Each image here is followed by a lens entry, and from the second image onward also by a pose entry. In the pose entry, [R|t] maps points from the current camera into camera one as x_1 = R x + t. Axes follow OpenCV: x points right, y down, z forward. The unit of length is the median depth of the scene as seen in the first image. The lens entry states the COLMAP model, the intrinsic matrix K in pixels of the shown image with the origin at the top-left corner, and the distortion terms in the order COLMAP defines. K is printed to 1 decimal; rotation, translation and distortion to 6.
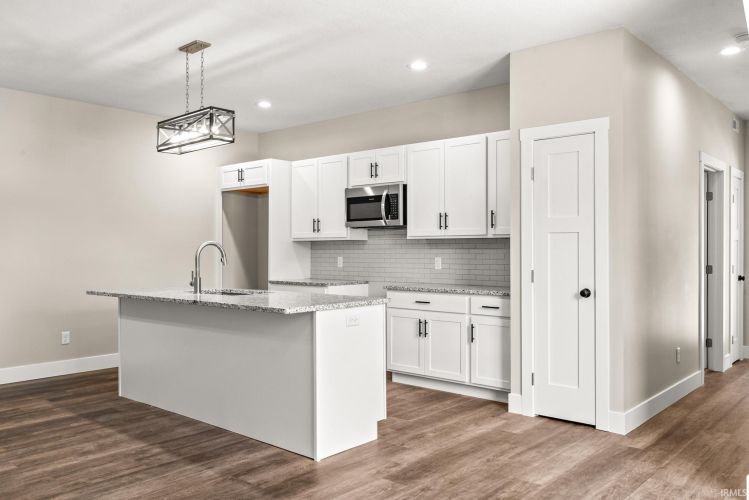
lens RADIAL K [[667.5, 0, 400.1], [0, 667.5, 248.7], [0, 0, 1]] dist [0.002539, -0.002931]
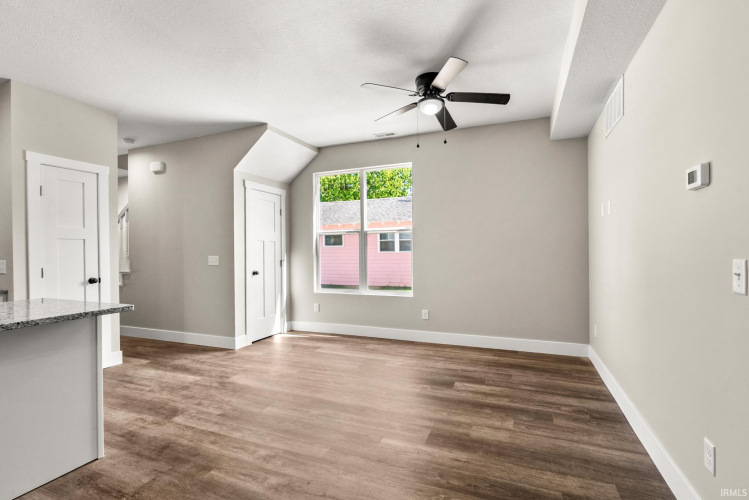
lens RADIAL K [[338.9, 0, 374.5], [0, 338.9, 250.0], [0, 0, 1]] dist [-0.000738, -0.000198]
pose [[-0.321846, 0.007392, 0.946763, -0.592460], [0.014270, 0.999894, -0.002956, 0.009869], [-0.946684, 0.012559, -0.321917, 0.613403]]
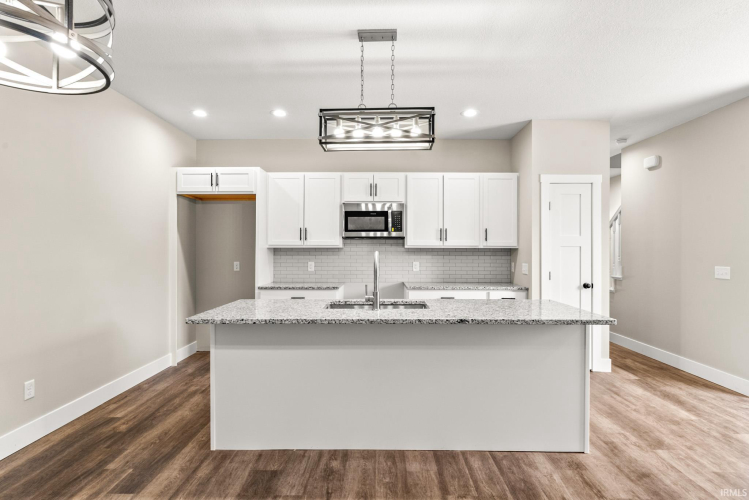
lens RADIAL K [[403.0, 0, 389.7], [0, 403.0, 248.0], [0, 0, 1]] dist [-0.001261, 0.001074]
pose [[0.739567, 0.006580, 0.673050, -0.651890], [-0.005415, 0.999978, -0.003826, -0.013908], [-0.673061, -0.000815, 0.739587, 0.578835]]
